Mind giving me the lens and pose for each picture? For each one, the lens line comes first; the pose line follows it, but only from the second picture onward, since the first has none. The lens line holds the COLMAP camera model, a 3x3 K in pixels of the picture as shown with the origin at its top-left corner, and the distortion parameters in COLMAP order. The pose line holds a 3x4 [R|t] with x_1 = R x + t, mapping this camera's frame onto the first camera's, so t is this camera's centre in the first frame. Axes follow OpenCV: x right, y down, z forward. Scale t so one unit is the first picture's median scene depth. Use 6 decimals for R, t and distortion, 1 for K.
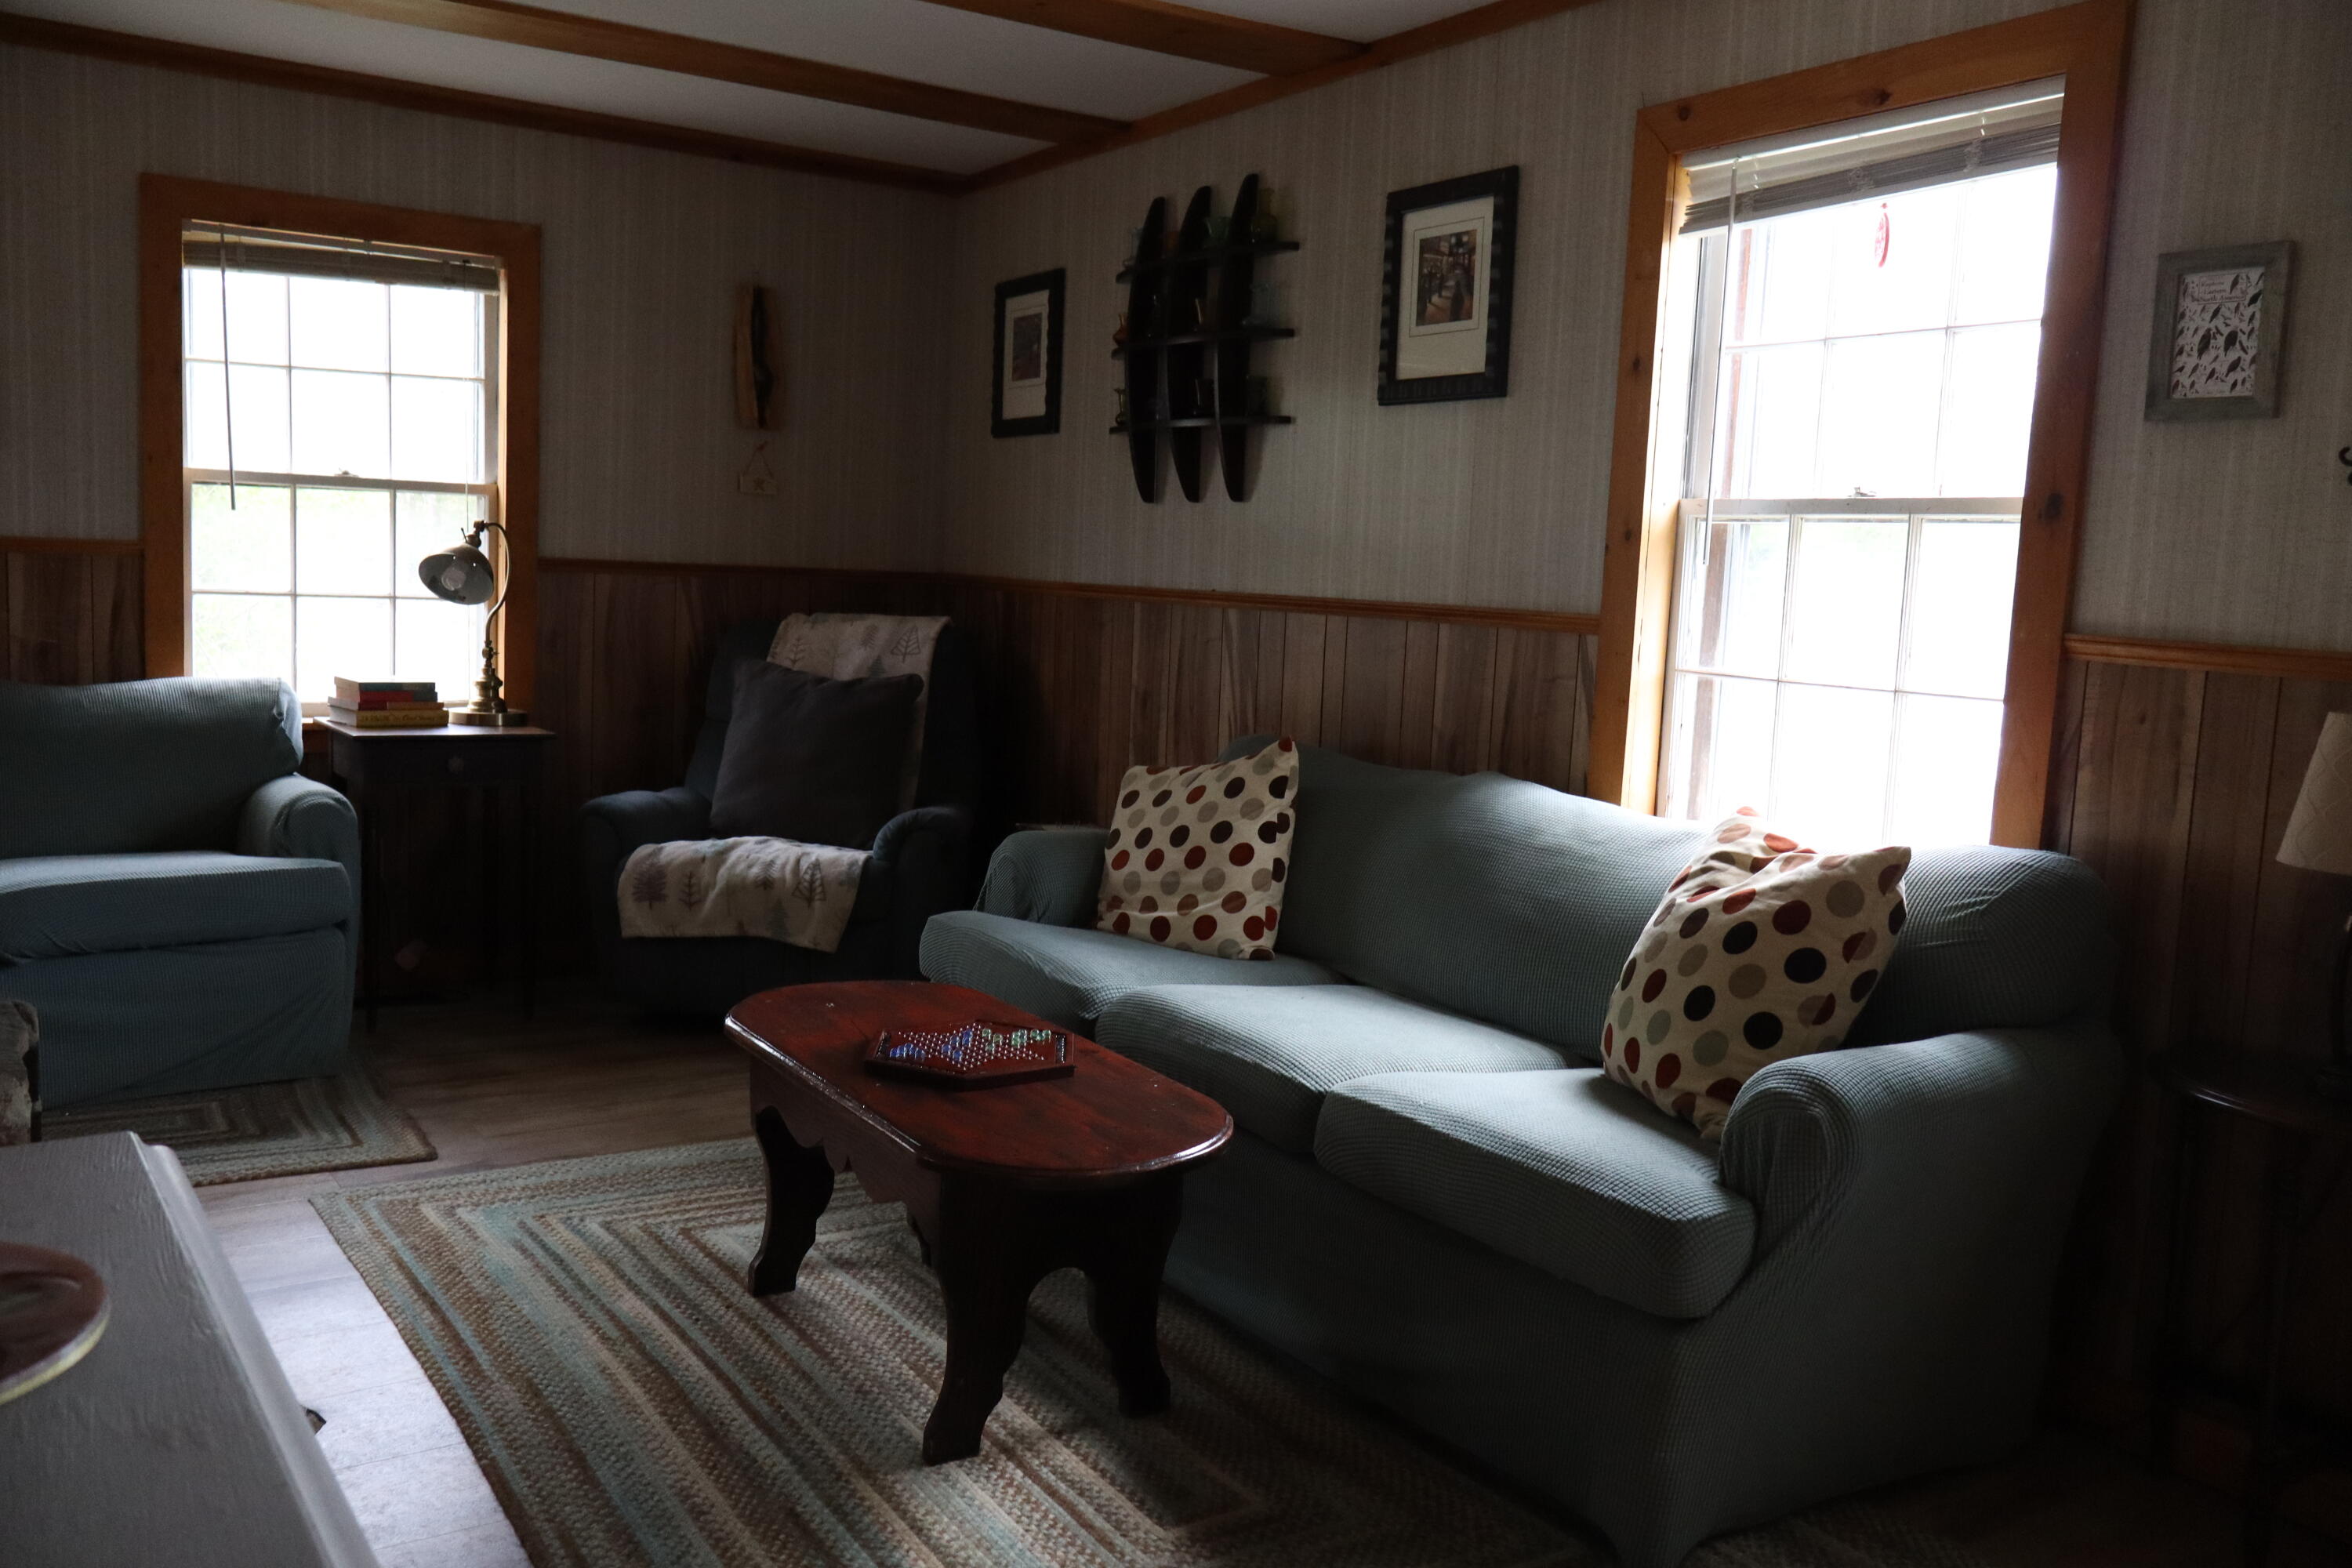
lens RADIAL K [[1961.2, 0, 1177.9], [0, 1961.2, 792.0], [0, 0, 1]] dist [-0.002645, 0.003207]
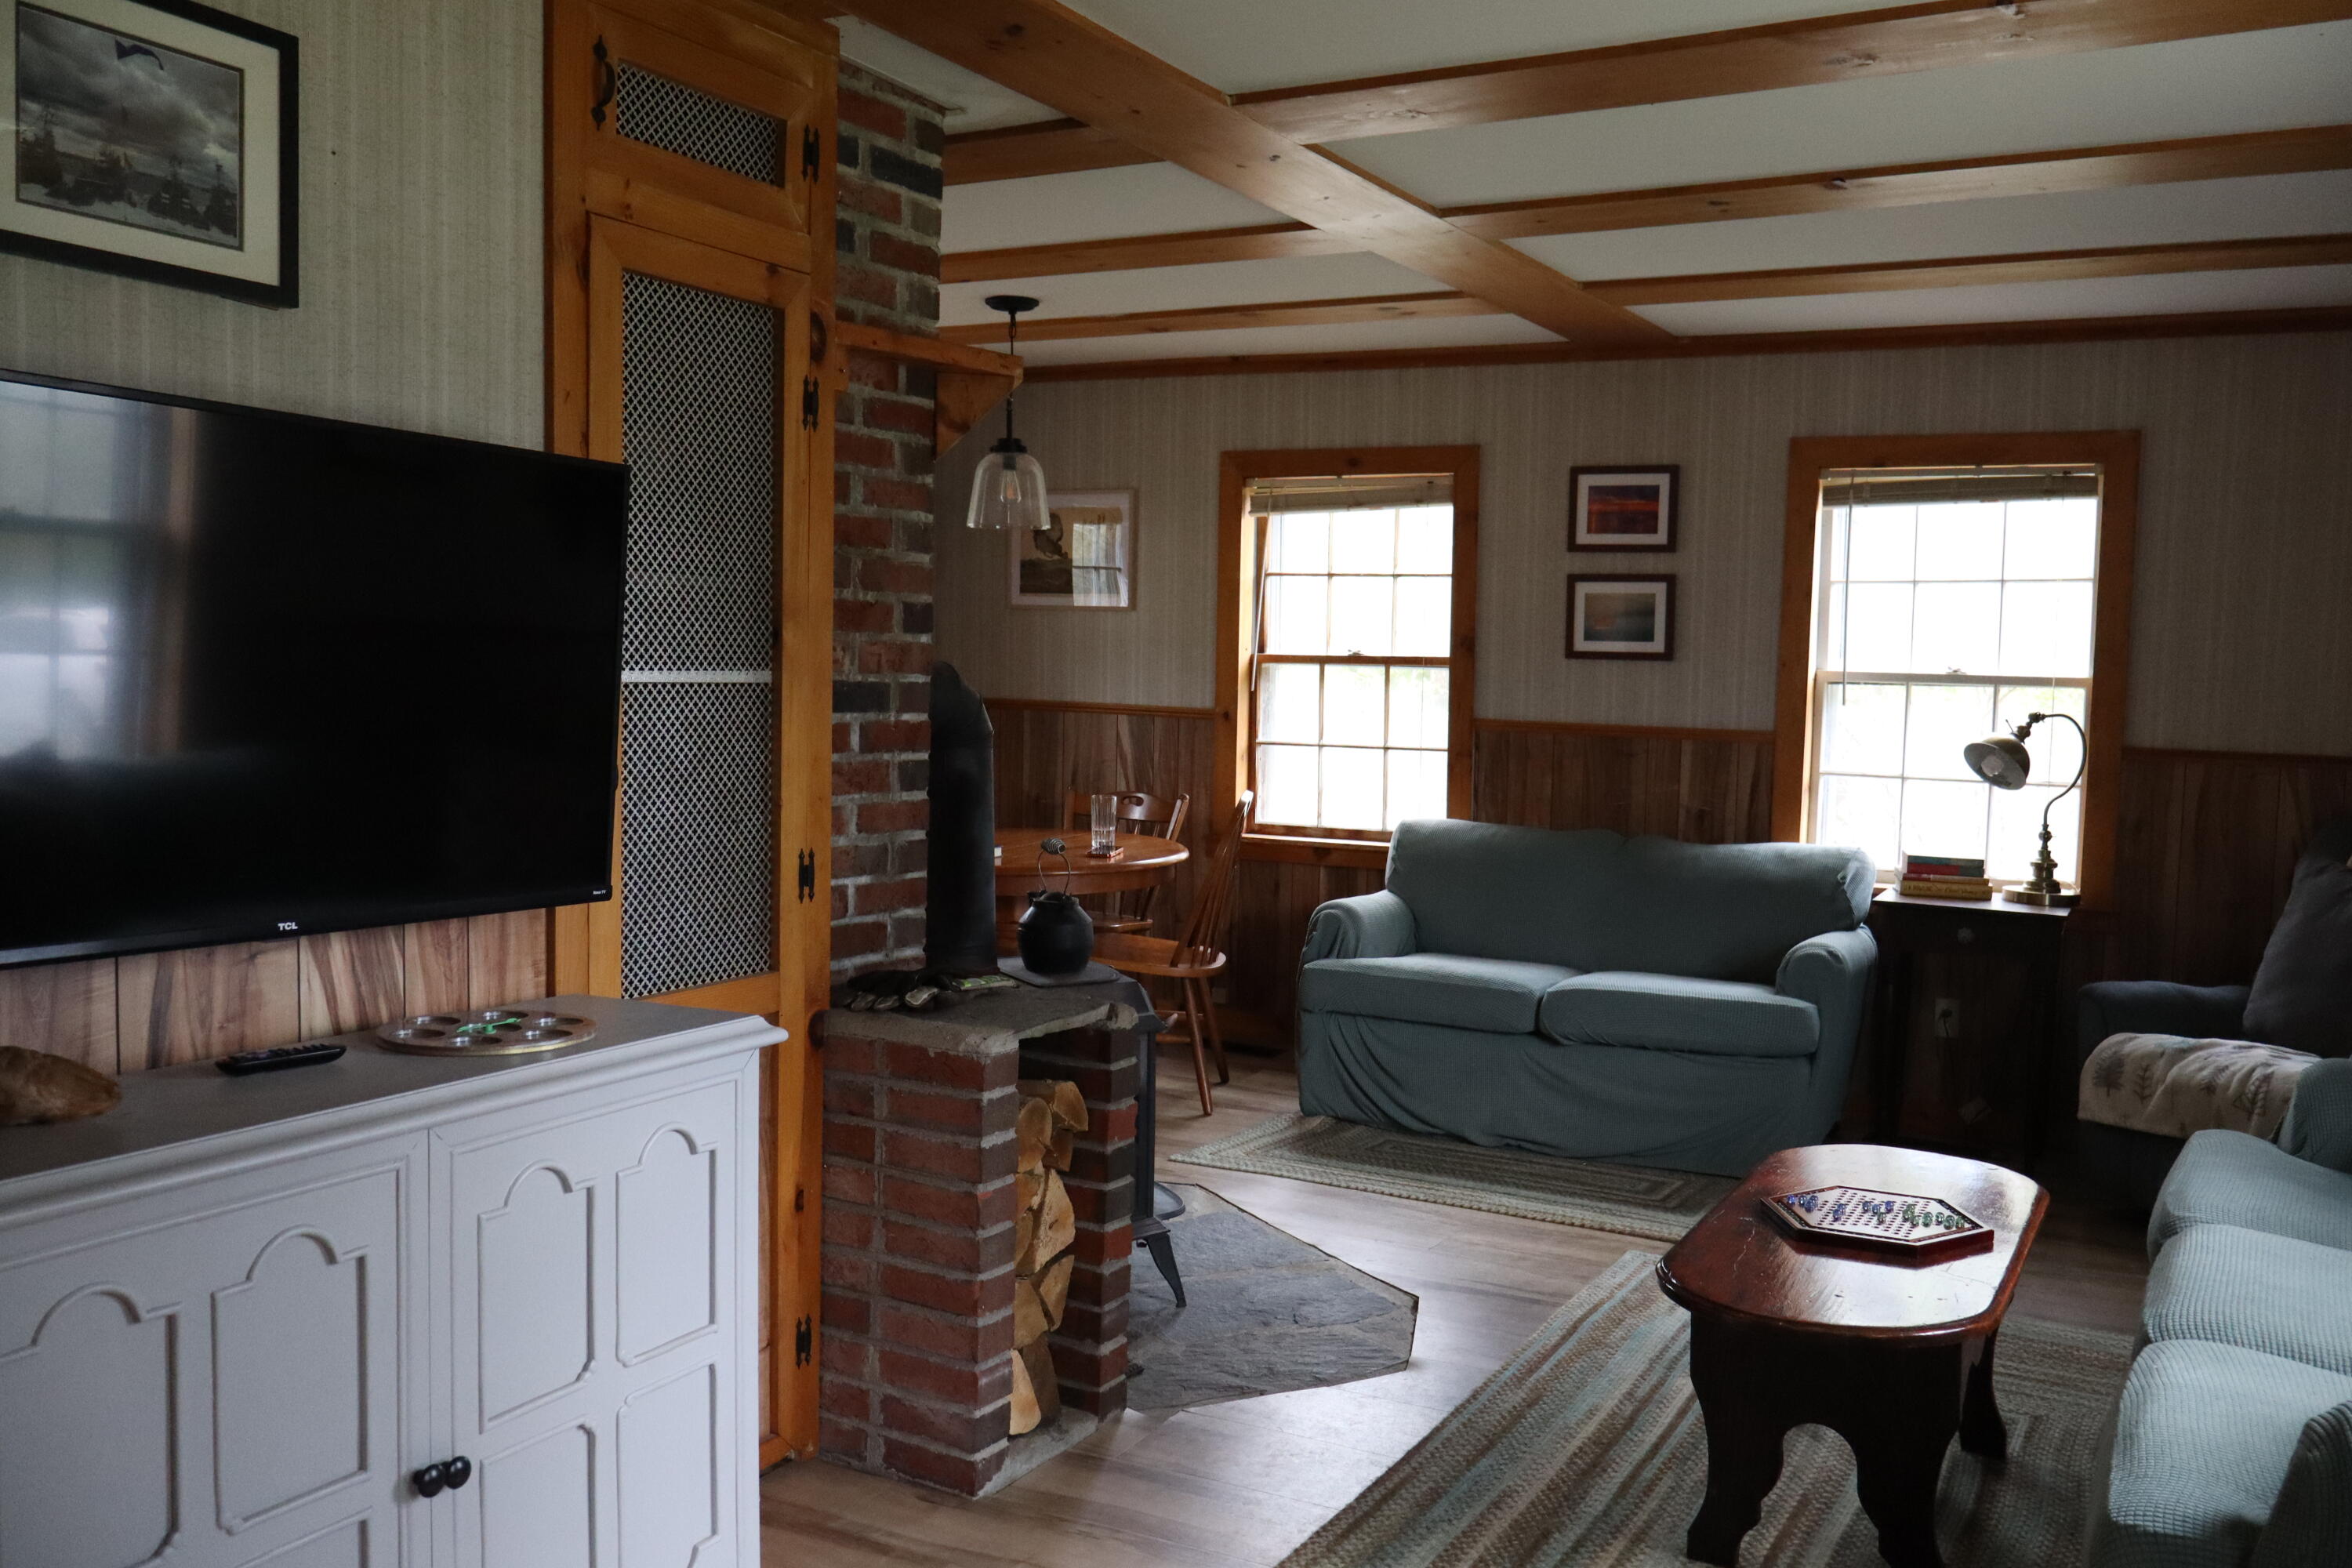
lens RADIAL K [[1961.2, 0, 1177.9], [0, 1961.2, 792.0], [0, 0, 1]] dist [-0.002645, 0.003207]
pose [[0.470744, 0.027332, -0.881846, 0.380977], [-0.111692, 0.993324, -0.028836, -0.012541], [0.875171, 0.112070, 0.470655, 0.095135]]
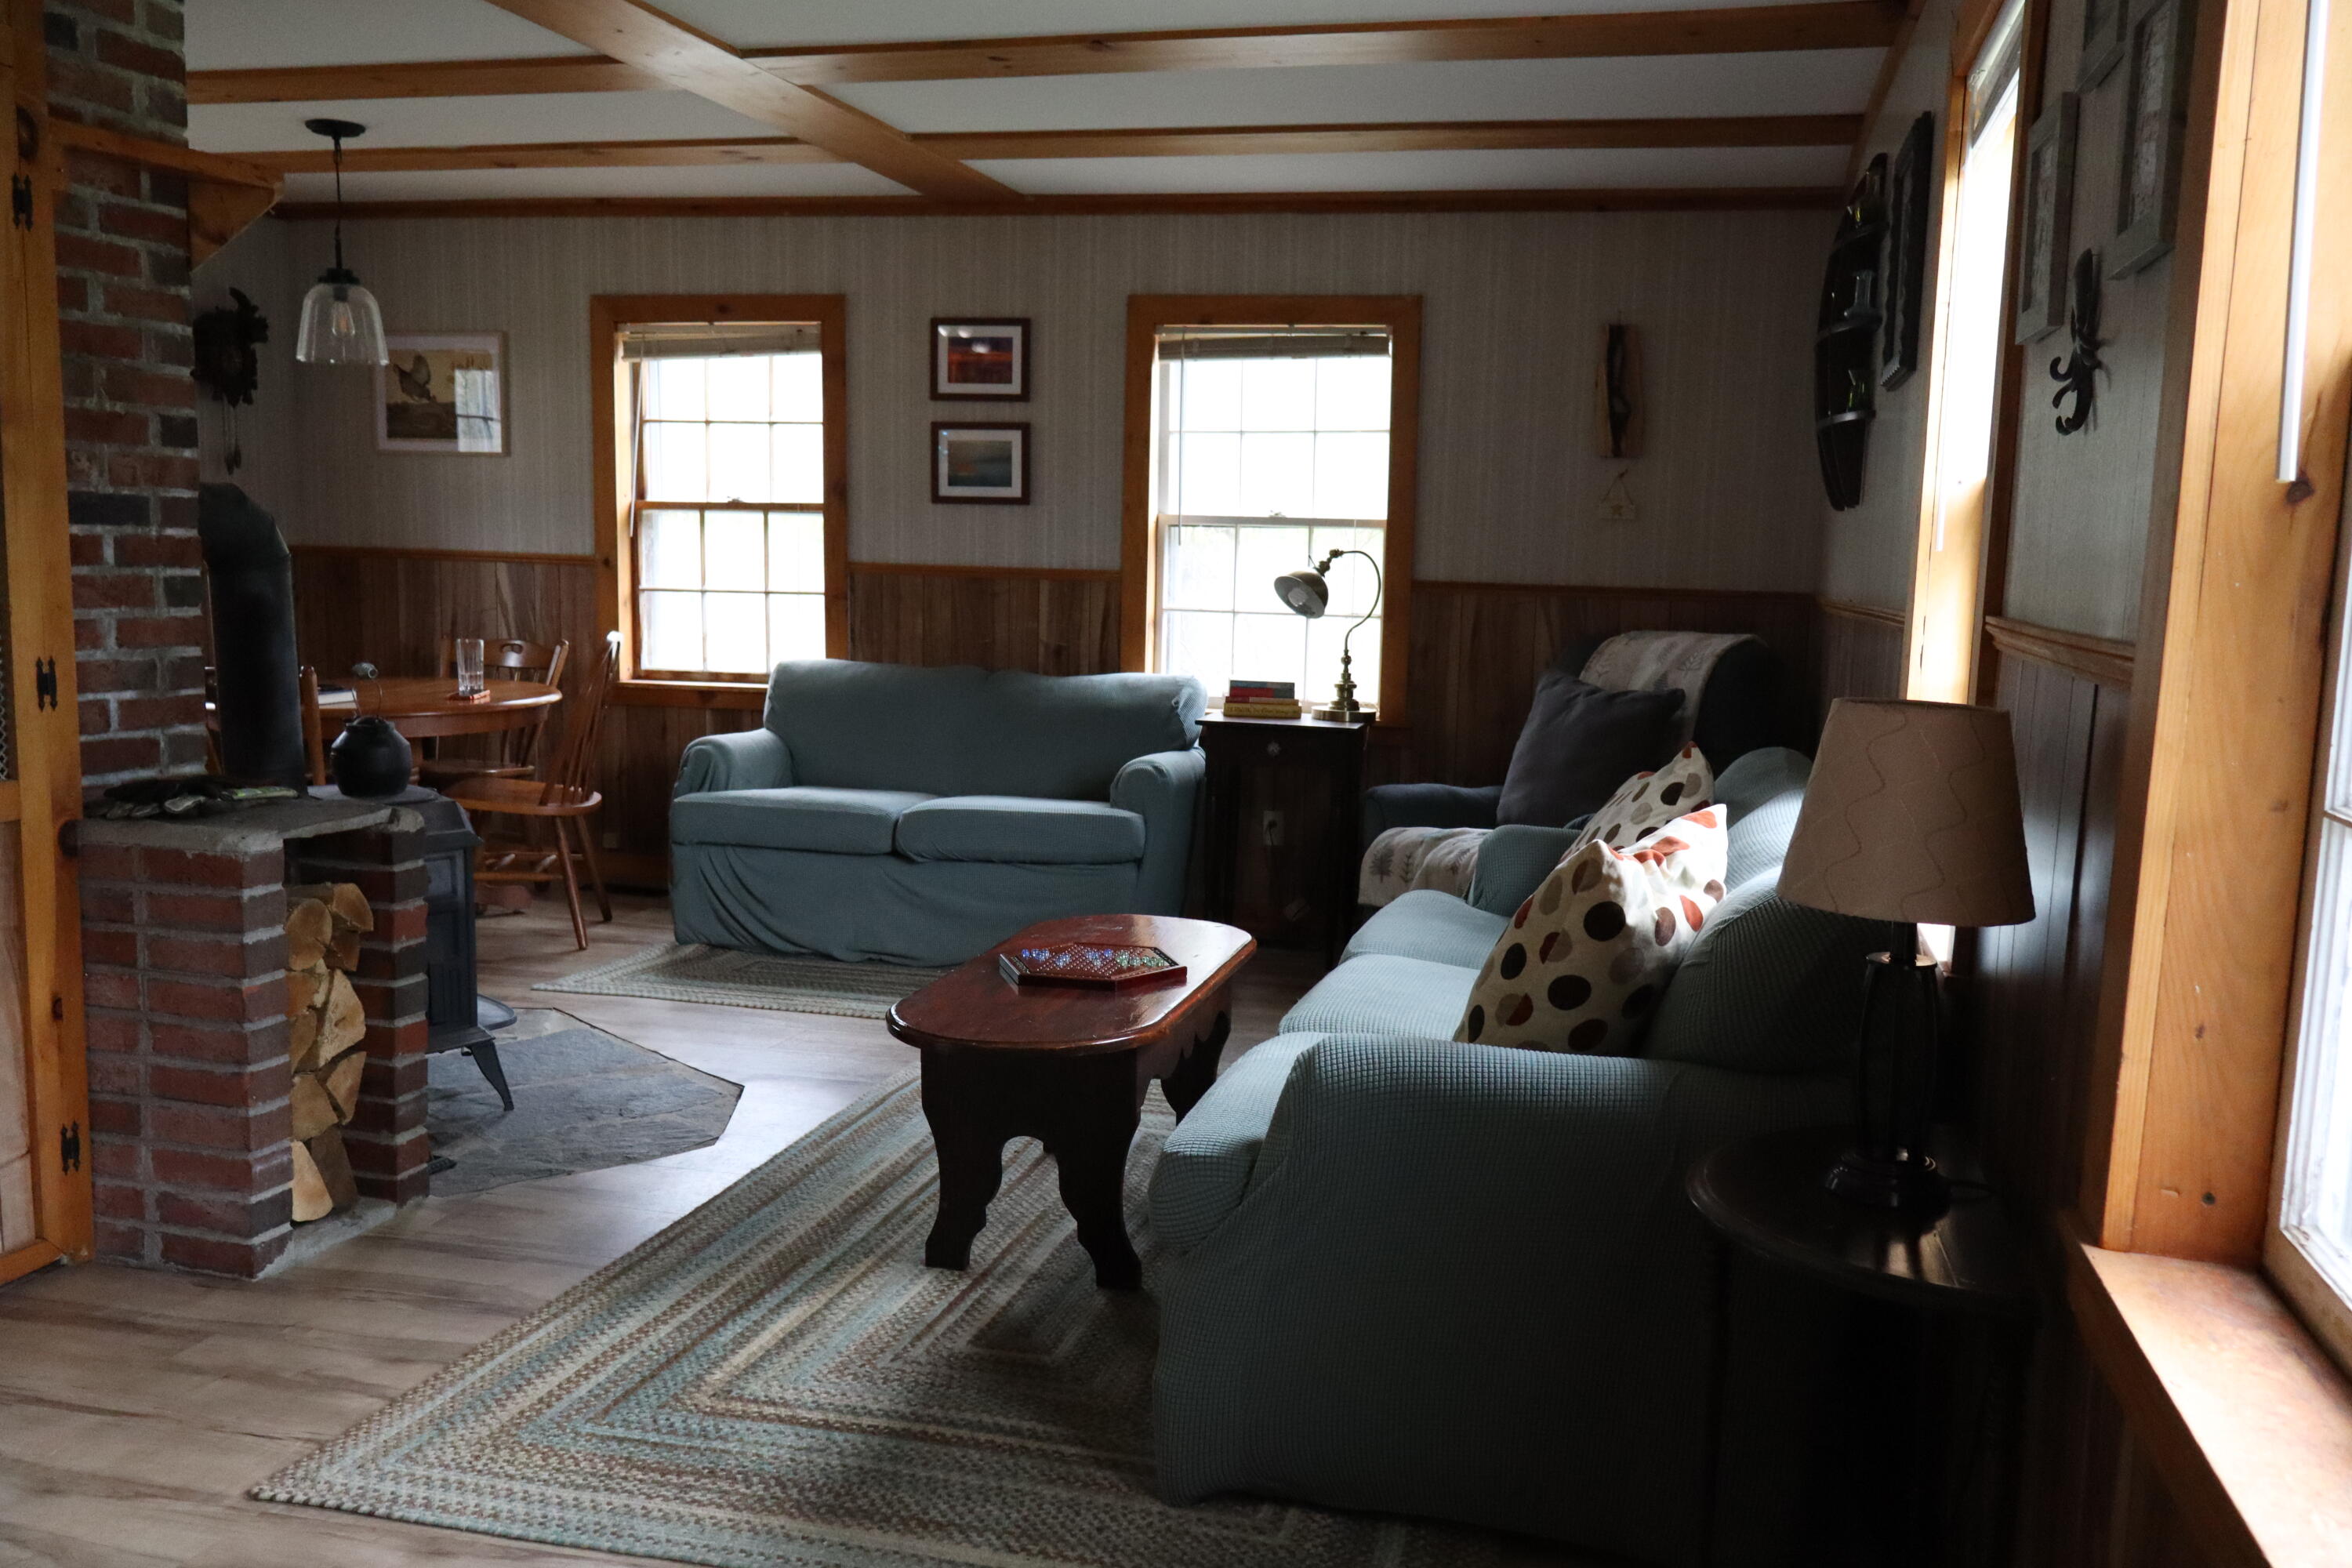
lens RADIAL K [[1961.2, 0, 1177.9], [0, 1961.2, 792.0], [0, 0, 1]] dist [-0.002645, 0.003207]
pose [[0.676449, 0.061887, -0.733884, 0.480632], [-0.084215, 0.996427, 0.006403, 0.009901], [0.731659, 0.057473, 0.679244, 0.132268]]
